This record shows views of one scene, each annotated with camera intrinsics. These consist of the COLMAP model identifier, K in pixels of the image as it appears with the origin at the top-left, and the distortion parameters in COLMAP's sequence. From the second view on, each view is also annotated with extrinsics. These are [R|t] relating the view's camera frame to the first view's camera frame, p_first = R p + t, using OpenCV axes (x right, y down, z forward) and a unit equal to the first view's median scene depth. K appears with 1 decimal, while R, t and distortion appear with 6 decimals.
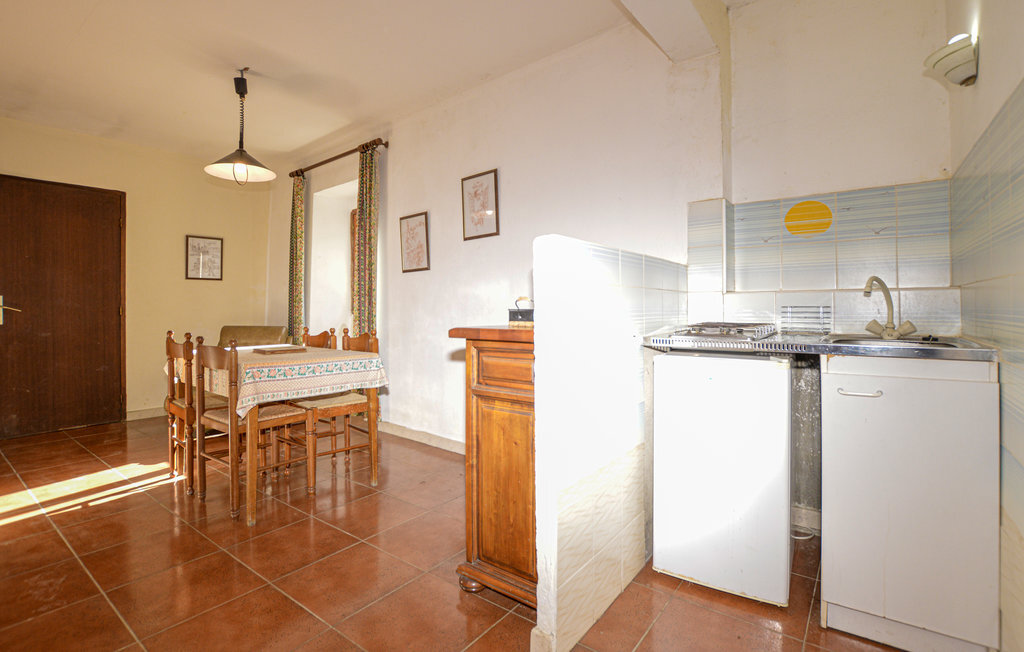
lens RADIAL K [[474.6, 0, 515.3], [0, 474.6, 301.1], [0, 0, 1]] dist [0.000731, 0.000432]
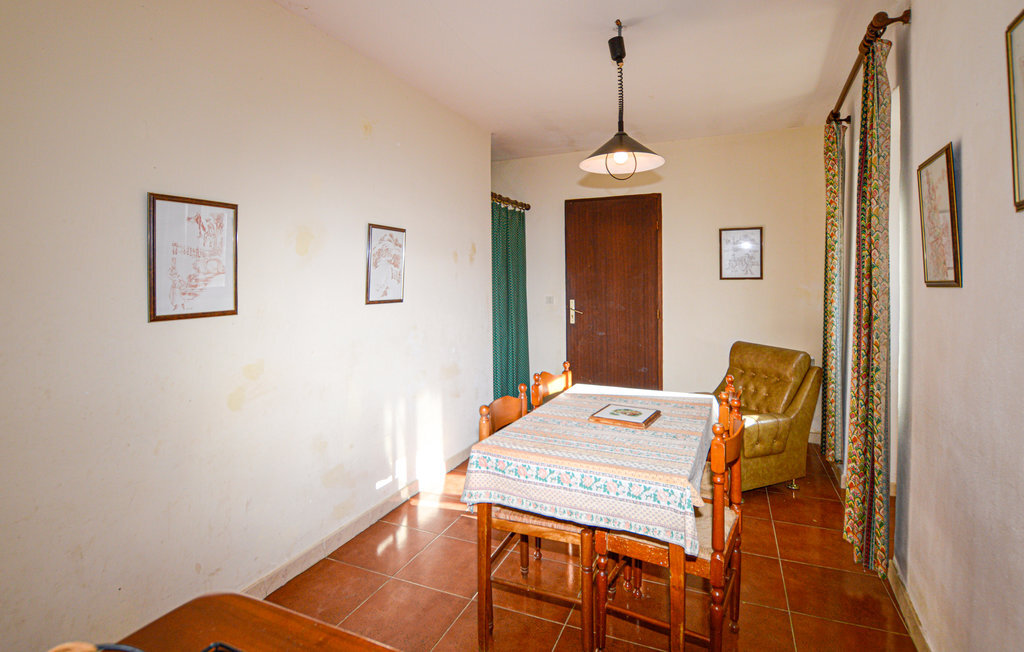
lens RADIAL K [[504.7, 0, 513.7], [0, 504.7, 284.6], [0, 0, 1]] dist [-0.002522, -0.000203]
pose [[0.267932, 0.016189, -0.963302, 0.116839], [0.012969, 0.999708, 0.020408, -0.074186], [0.963351, -0.017961, 0.267644, 0.474424]]
